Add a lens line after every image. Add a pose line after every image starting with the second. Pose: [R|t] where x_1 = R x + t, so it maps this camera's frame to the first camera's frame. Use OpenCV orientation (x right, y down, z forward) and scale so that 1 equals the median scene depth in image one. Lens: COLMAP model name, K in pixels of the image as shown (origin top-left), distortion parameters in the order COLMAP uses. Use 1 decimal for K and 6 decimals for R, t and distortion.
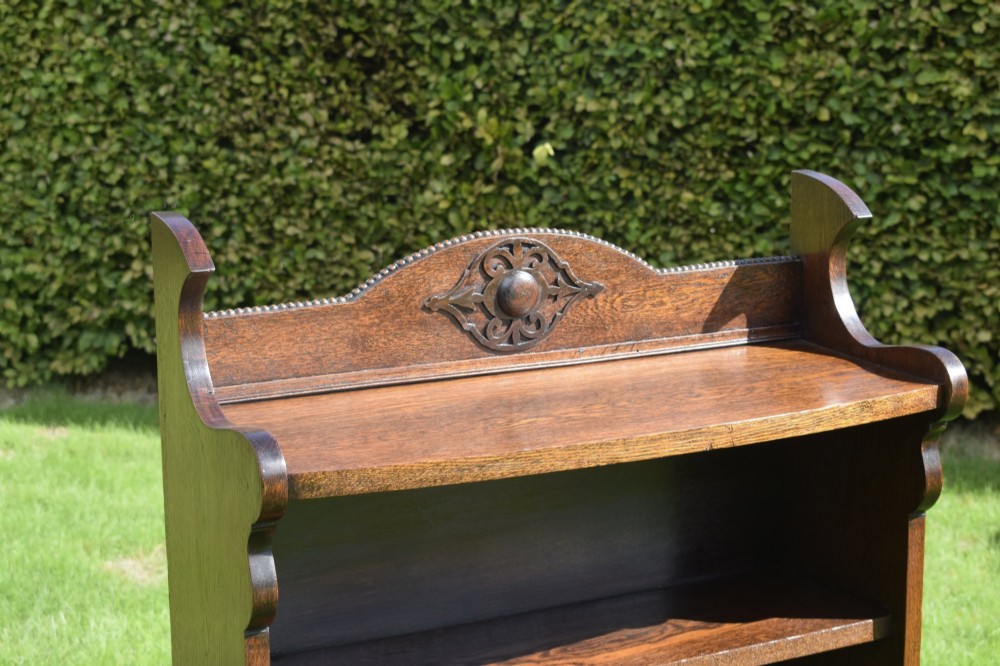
lens RADIAL K [[1853.1, 0, 500.0], [0, 1853.1, 333.0], [0, 0, 1]] dist [-0.008277, -0.073102]
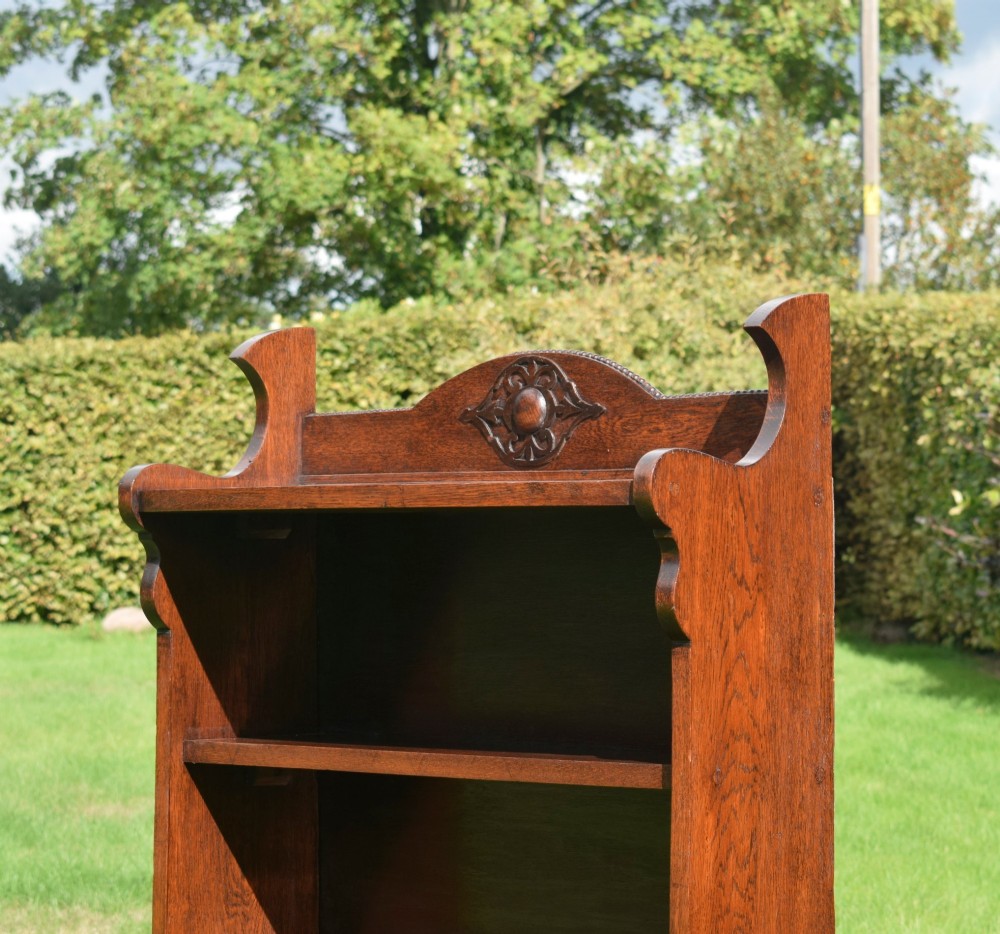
lens RADIAL K [[3371.4, 0, 549.8], [0, 3371.4, 465.9], [0, 0, 1]] dist [0.004641, 0.062653]
pose [[0.339441, -0.027638, -0.940221, 0.696127], [-0.190217, 0.976900, -0.097389, 0.074382], [0.921194, 0.211904, 0.326342, 0.158997]]
